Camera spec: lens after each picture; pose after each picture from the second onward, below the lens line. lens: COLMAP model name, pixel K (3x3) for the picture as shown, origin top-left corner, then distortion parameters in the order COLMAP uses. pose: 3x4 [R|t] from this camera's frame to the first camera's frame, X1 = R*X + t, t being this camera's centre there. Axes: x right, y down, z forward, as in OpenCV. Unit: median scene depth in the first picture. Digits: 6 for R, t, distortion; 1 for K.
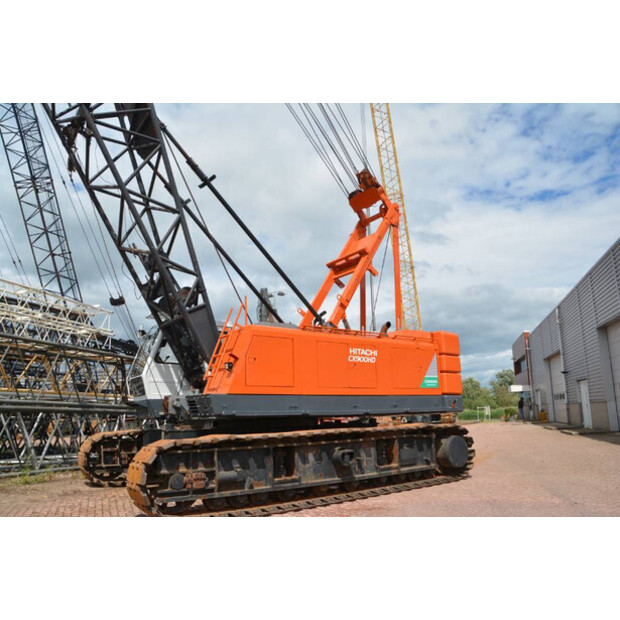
lens RADIAL K [[490.7, 0, 301.7], [0, 490.7, 312.4], [0, 0, 1]] dist [-0.162423, 0.104140]
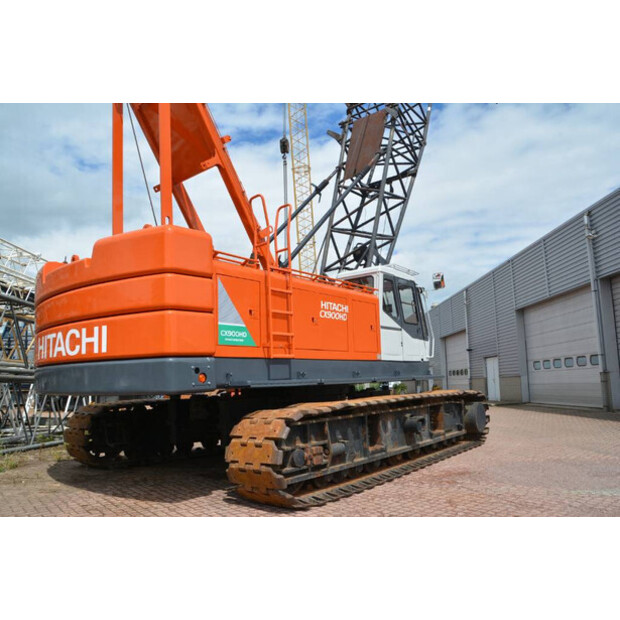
lens RADIAL K [[487.2, 0, 298.7], [0, 487.2, 324.1], [0, 0, 1]] dist [-0.180211, 0.154962]
pose [[0.959053, 0.035537, 0.280987, -0.342654], [-0.056432, 0.996181, 0.066622, 0.041055], [-0.277547, -0.079751, 0.957396, 0.135992]]
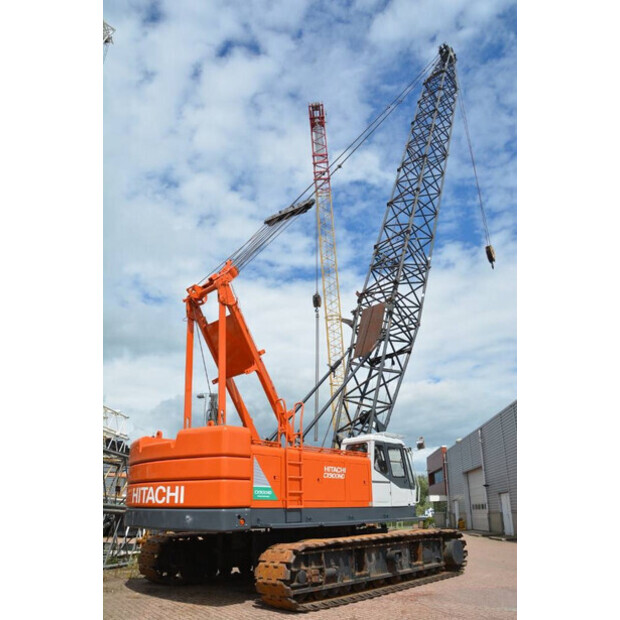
lens RADIAL K [[481.9, 0, 310.0], [0, 481.9, 310.0], [0, 0, 1]] dist [-0.174852, 0.096220]
pose [[0.973018, 0.108746, 0.203493, -0.386475], [-0.063601, 0.974208, -0.216503, -0.057442], [-0.221788, 0.197719, 0.954839, -0.232436]]
